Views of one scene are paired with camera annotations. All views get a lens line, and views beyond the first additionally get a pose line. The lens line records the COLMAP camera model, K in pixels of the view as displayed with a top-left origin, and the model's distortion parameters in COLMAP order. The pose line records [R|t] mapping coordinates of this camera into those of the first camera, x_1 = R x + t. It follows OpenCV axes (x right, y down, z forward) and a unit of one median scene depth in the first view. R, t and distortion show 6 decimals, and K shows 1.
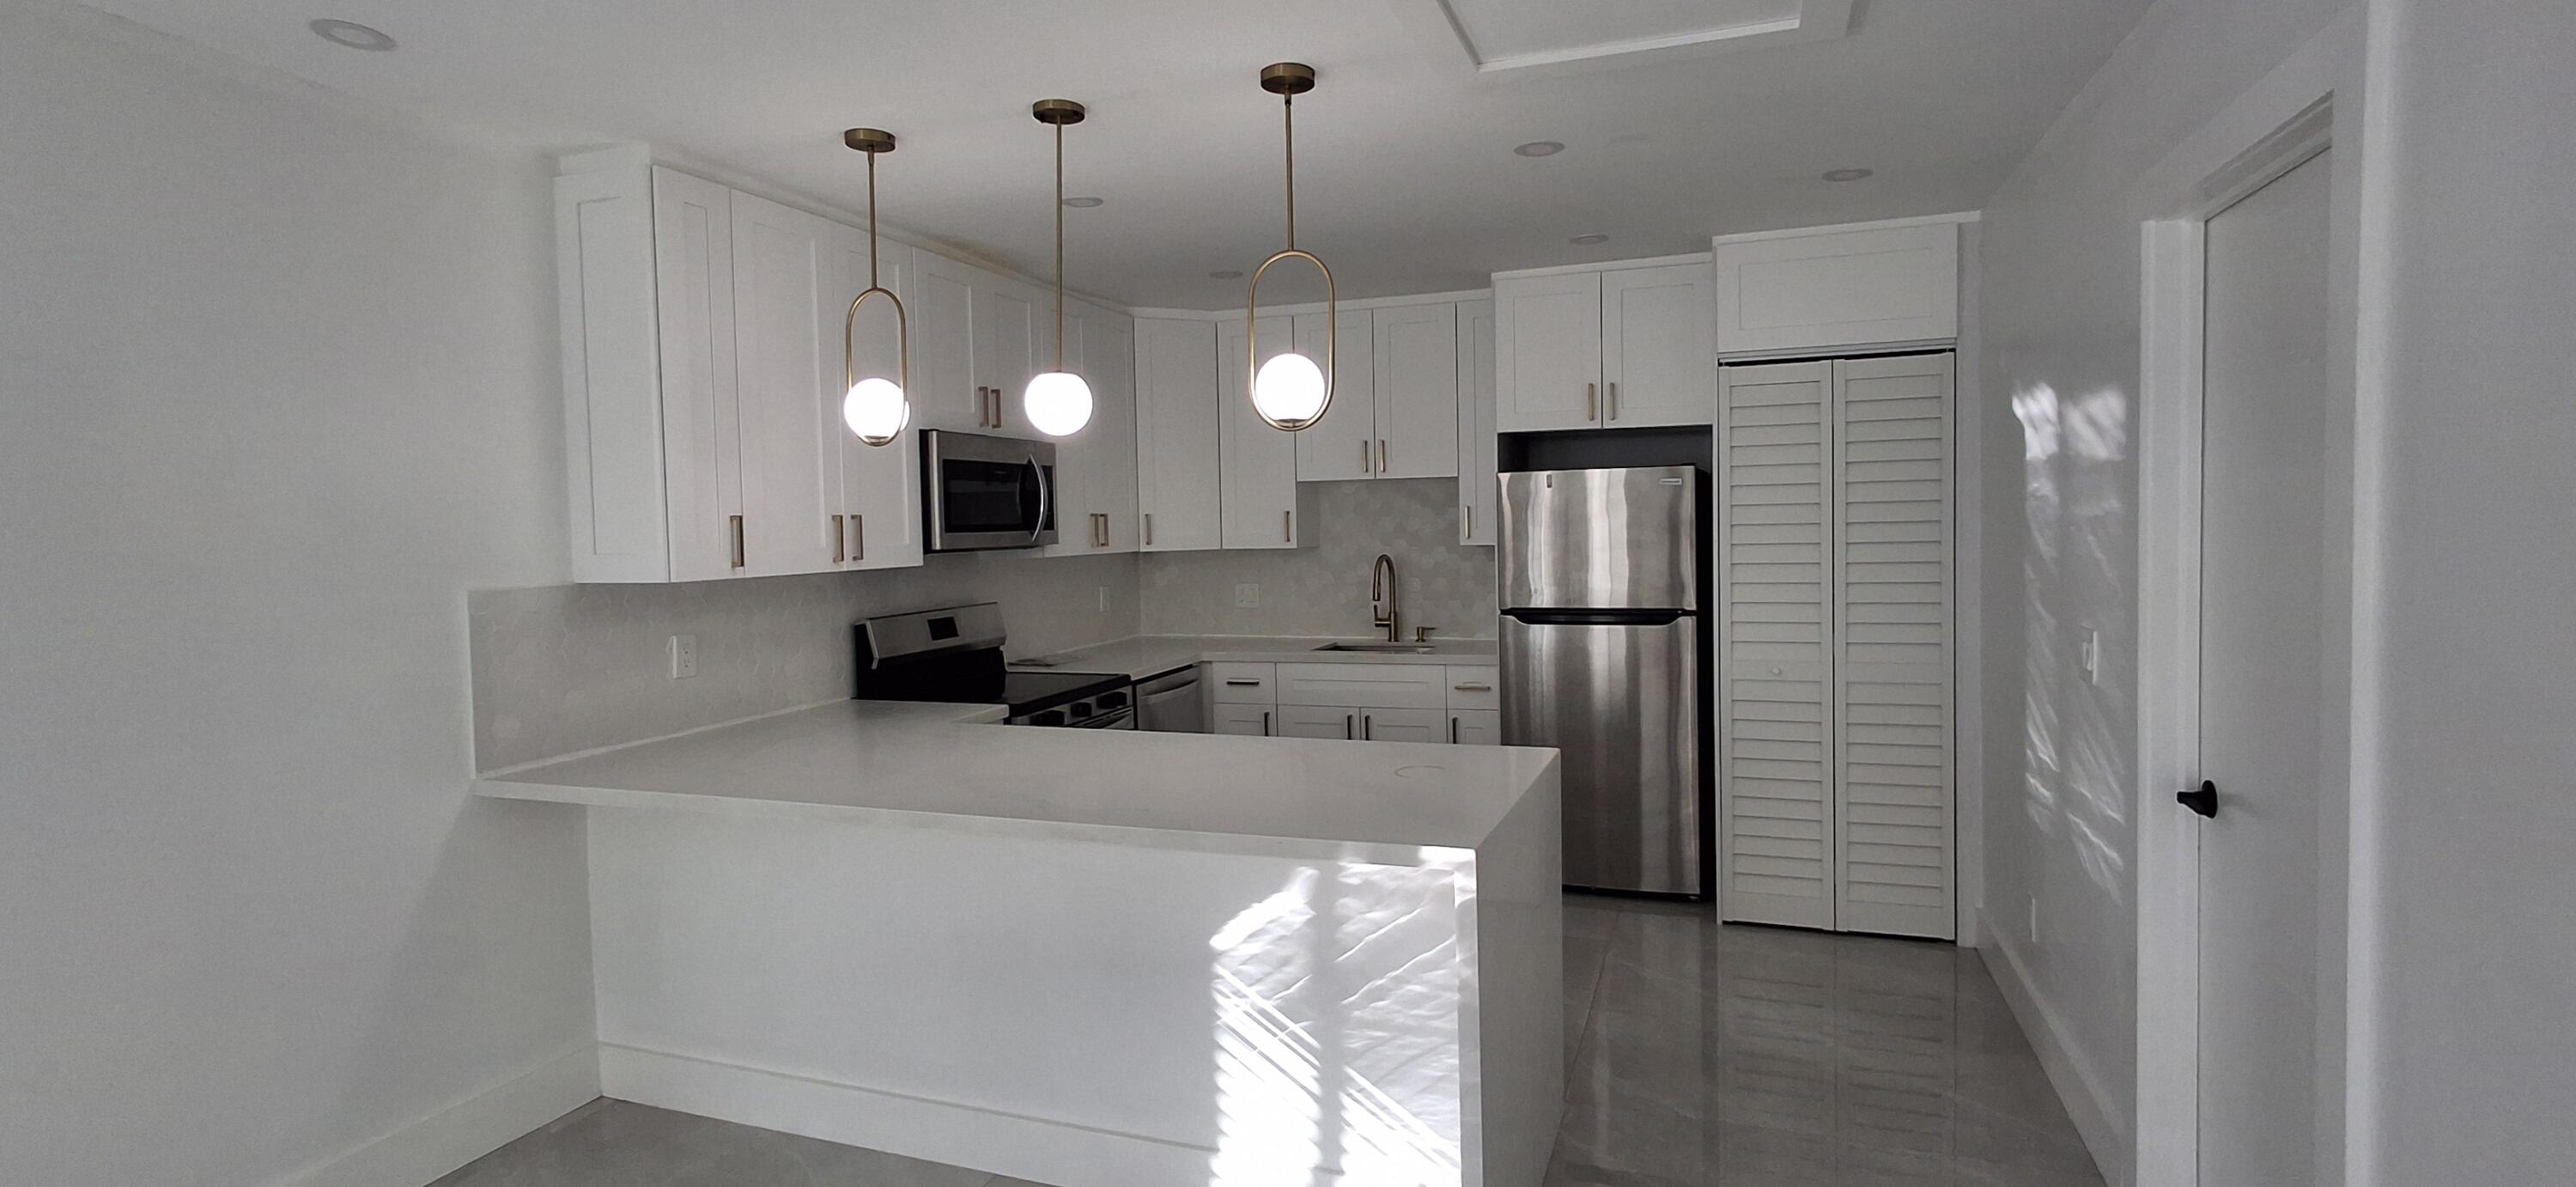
lens RADIAL K [[1202.4, 0, 1317.3], [0, 1202.4, 581.9], [0, 0, 1]] dist [-0.001020, 0.011151]
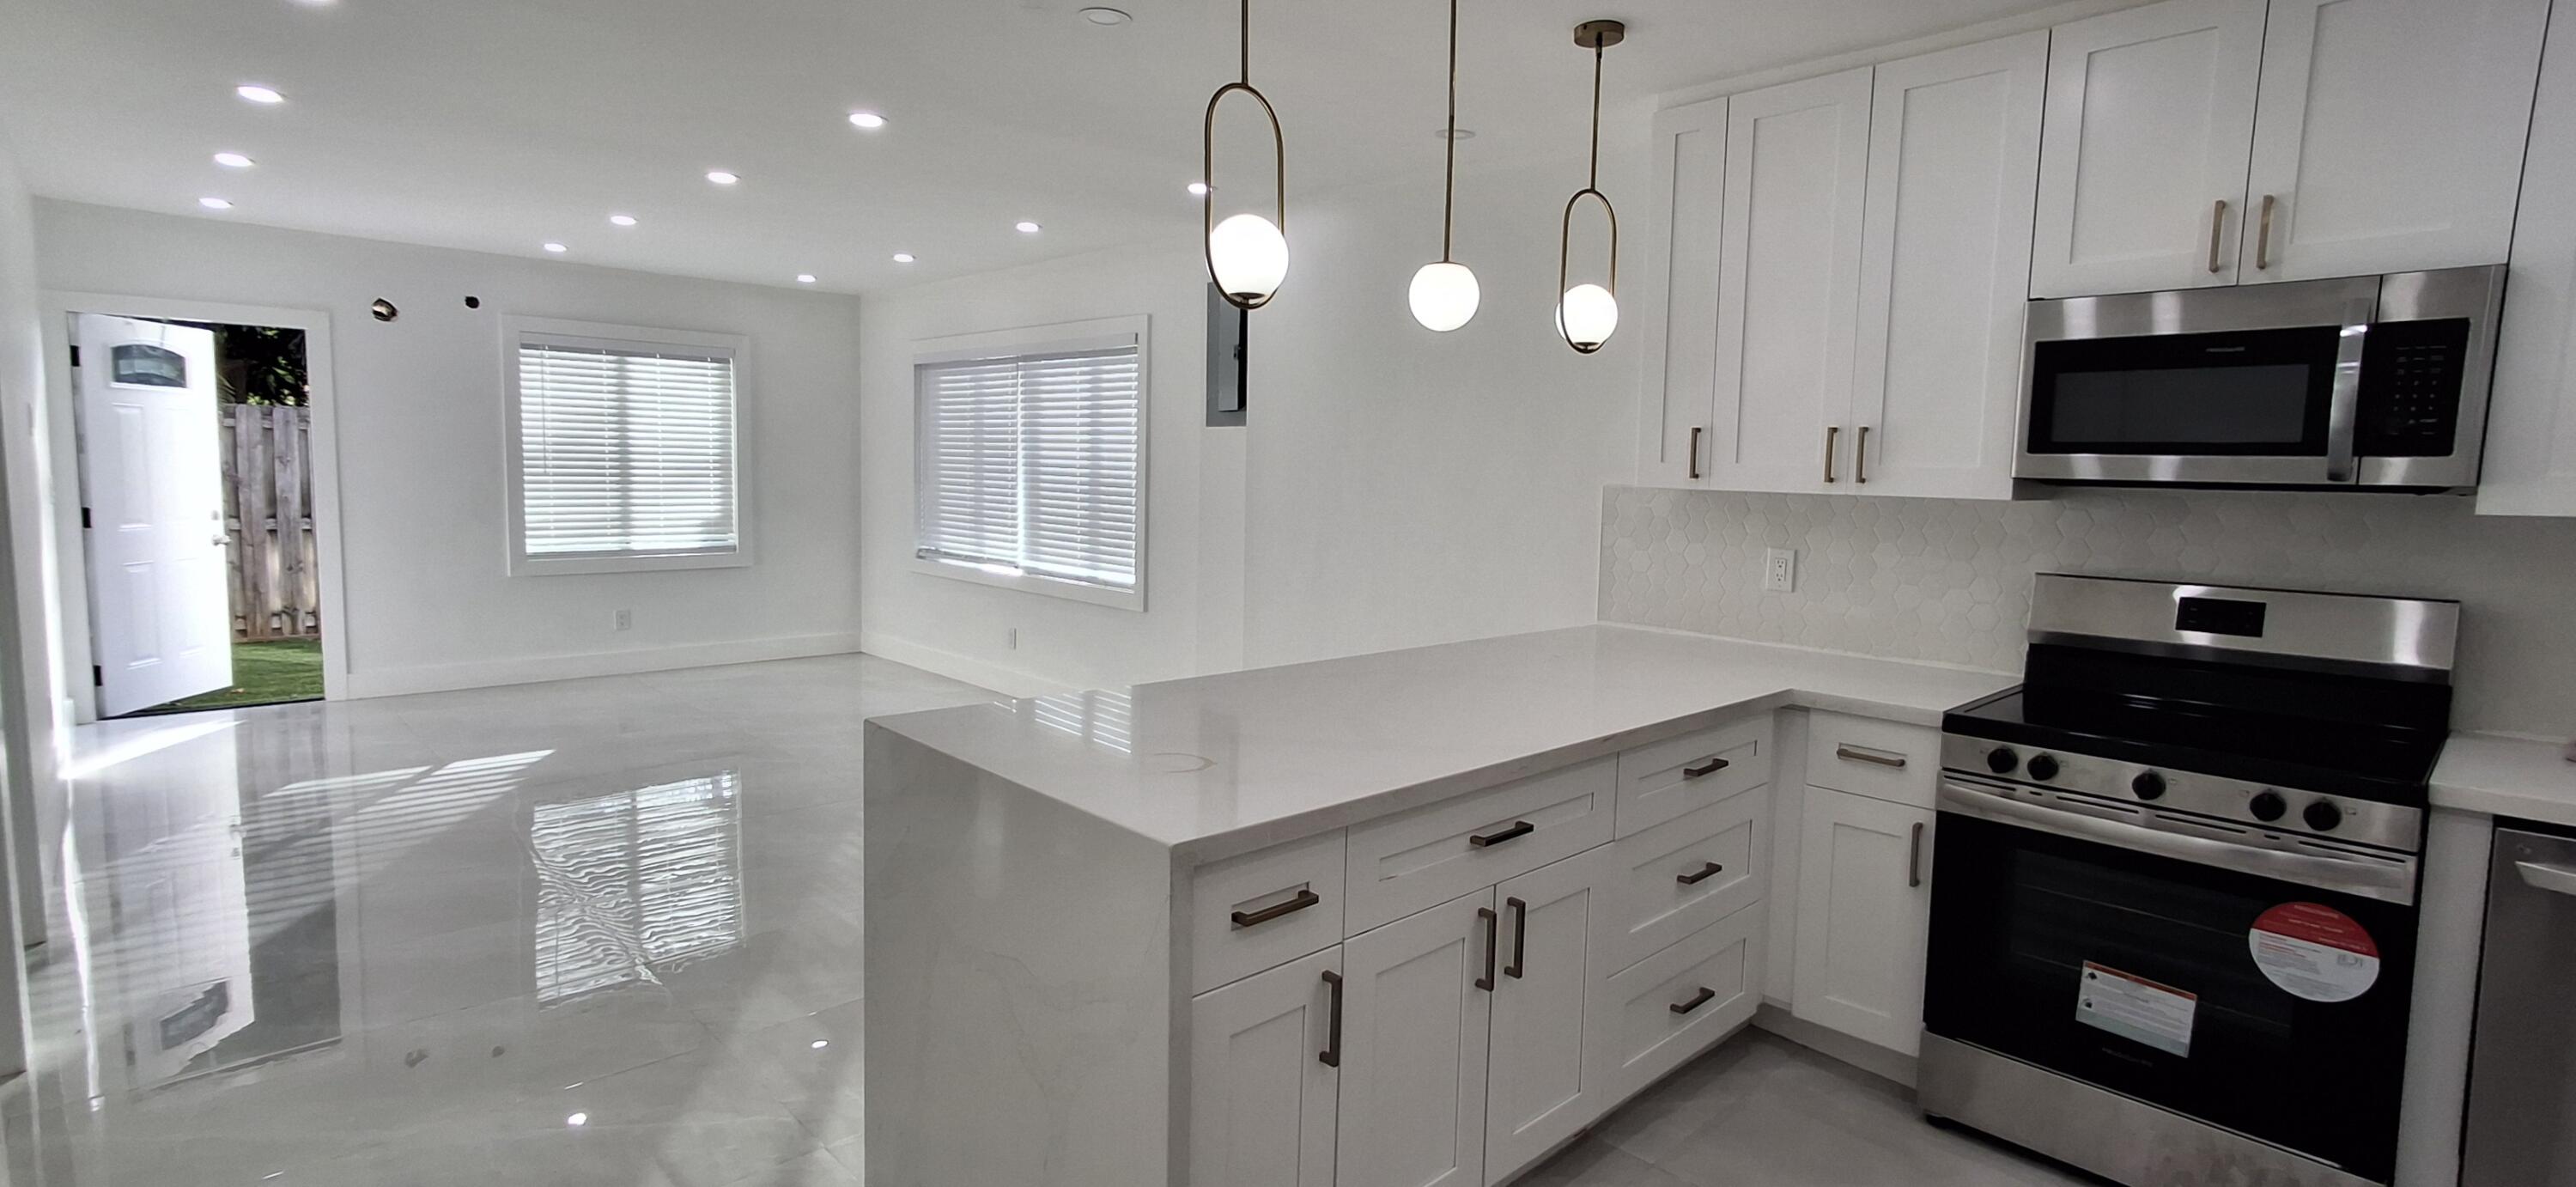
lens RADIAL K [[1202.4, 0, 1317.3], [0, 1202.4, 581.9], [0, 0, 1]] dist [-0.001020, 0.011151]
pose [[-0.434760, 0.099488, -0.895034, 0.430549], [-0.061184, 0.988319, 0.139578, -0.035965], [0.898466, 0.115445, -0.423594, 0.850817]]
